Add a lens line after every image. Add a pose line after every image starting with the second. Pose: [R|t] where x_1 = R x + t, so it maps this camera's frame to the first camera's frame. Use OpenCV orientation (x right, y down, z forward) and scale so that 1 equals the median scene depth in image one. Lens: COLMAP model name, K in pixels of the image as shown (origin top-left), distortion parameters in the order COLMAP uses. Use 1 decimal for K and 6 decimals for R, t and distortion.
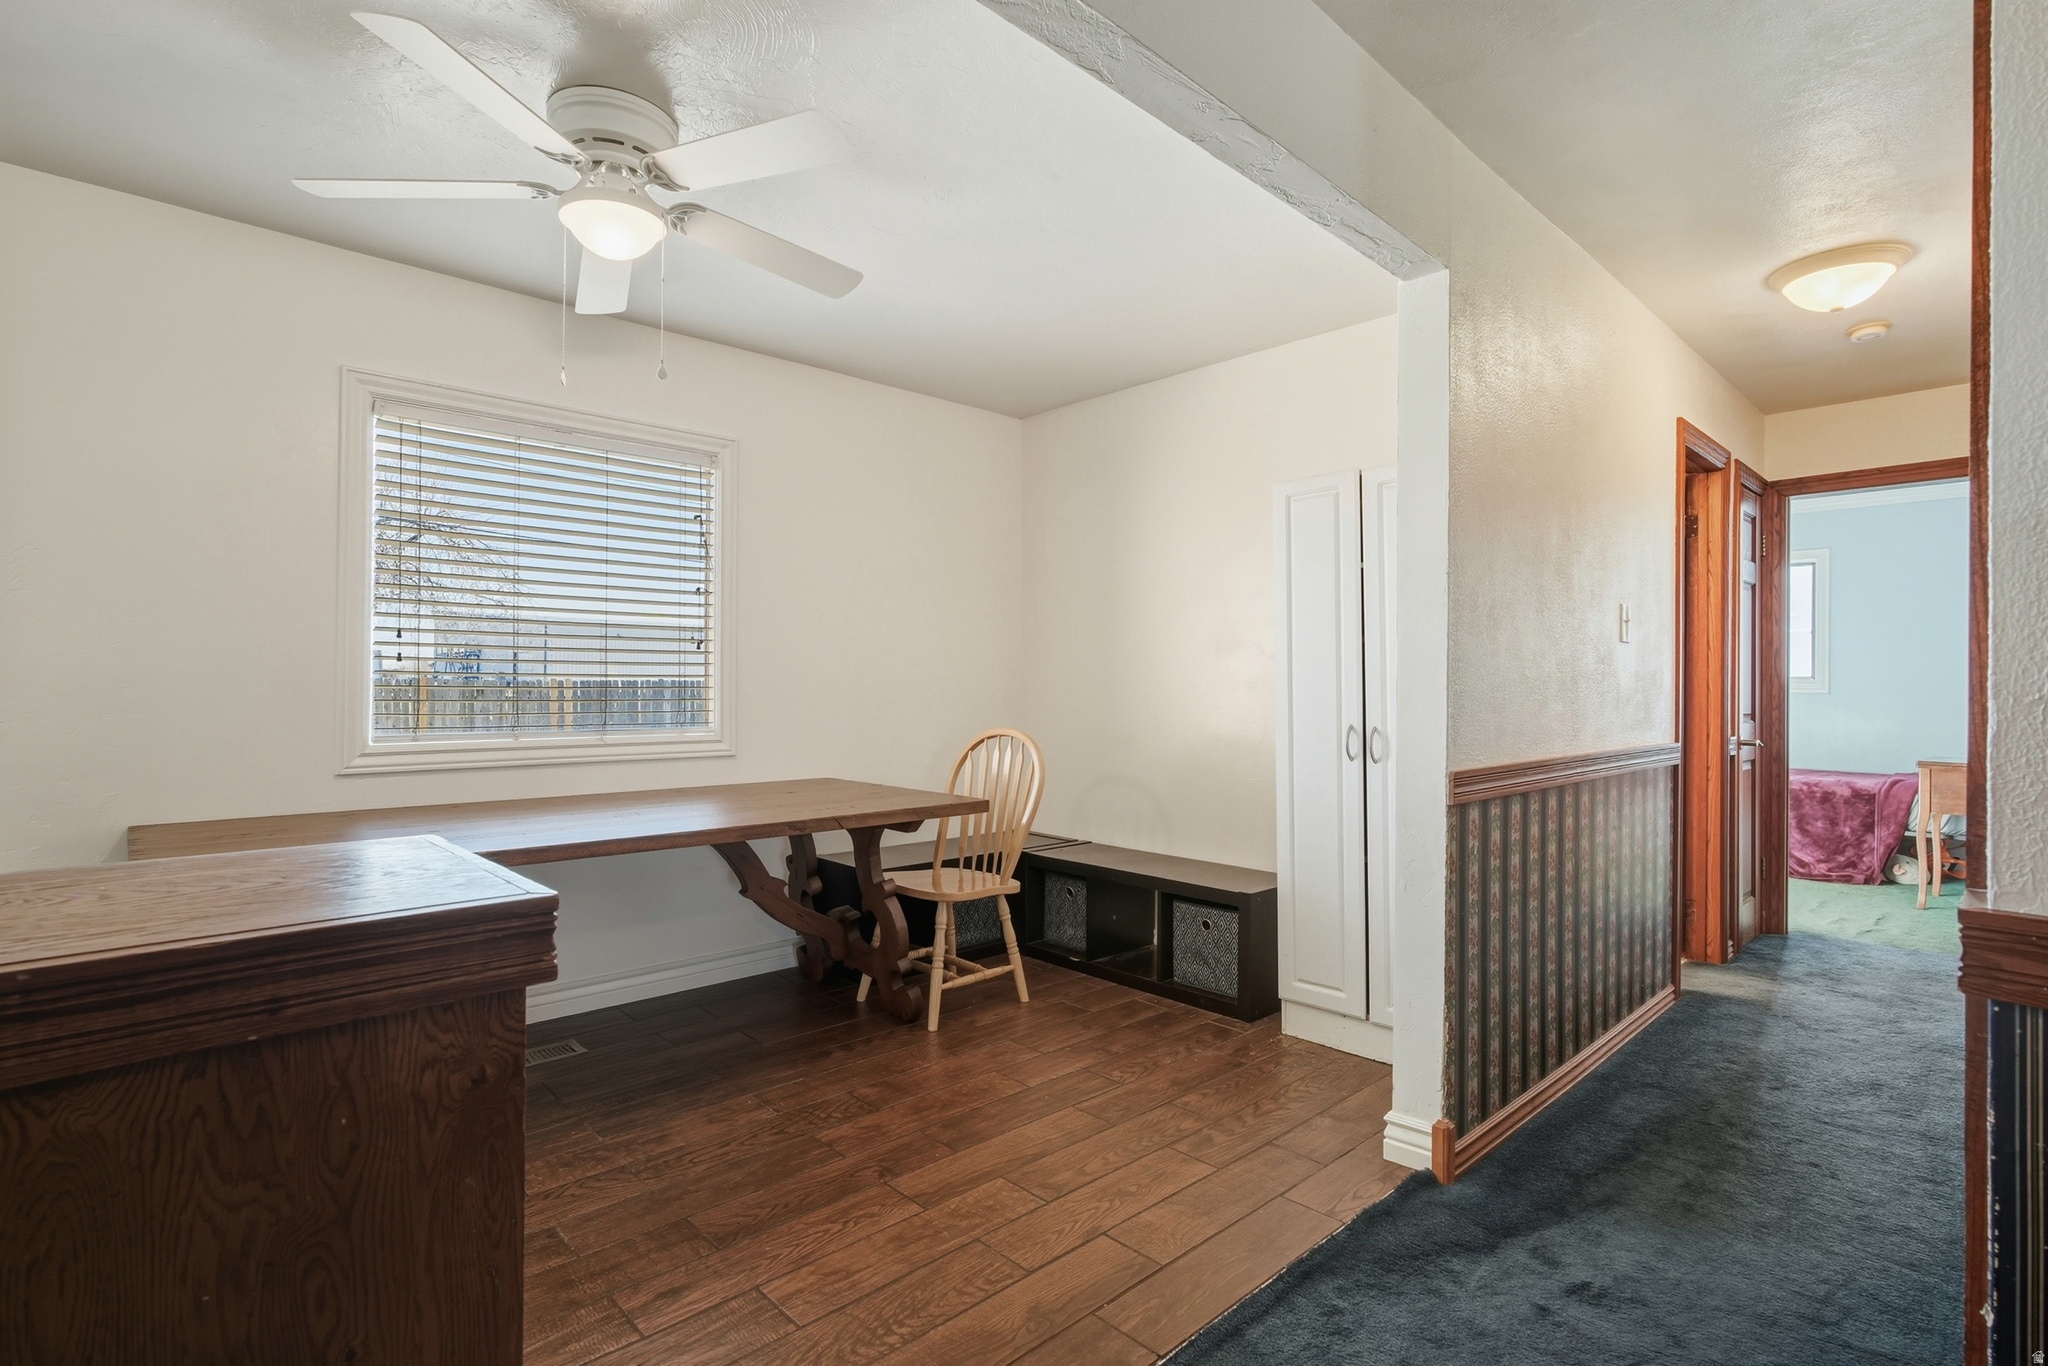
lens RADIAL K [[994.1, 0, 1022.3], [0, 994.1, 680.4], [0, 0, 1]] dist [-0.000314, -0.000043]
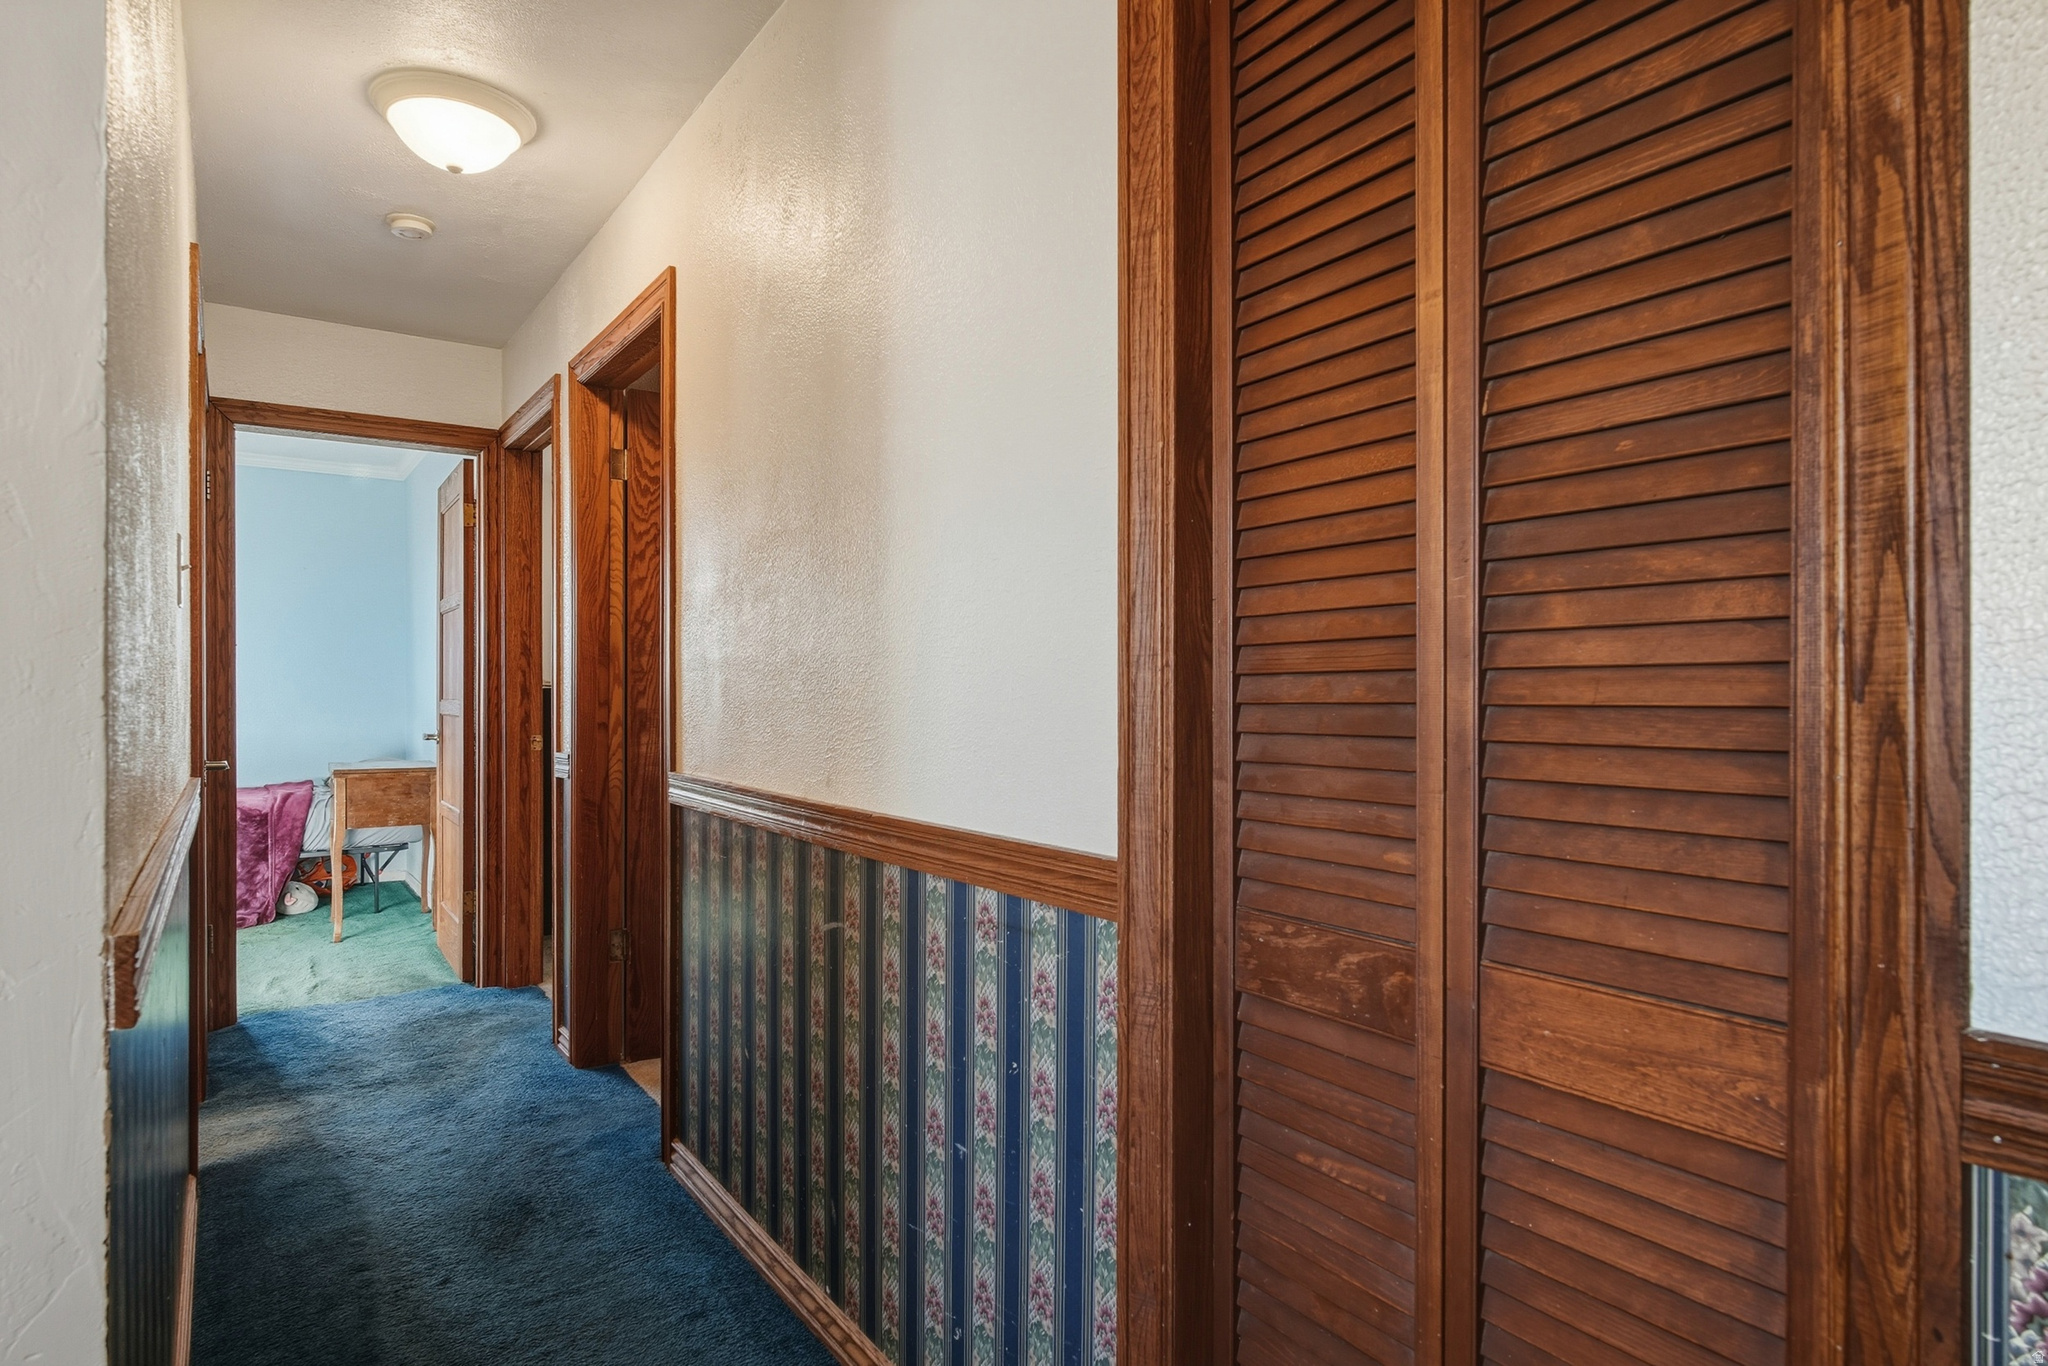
lens RADIAL K [[1132.2, 0, 1022.6], [0, 1132.2, 681.9], [0, 0, 1]] dist [-0.003881, -0.000262]
pose [[0.156678, -0.008396, 0.987614, 0.031915], [0.002802, 0.999964, 0.008056, -0.000383], [-0.987646, 0.001505, 0.156695, 0.238080]]
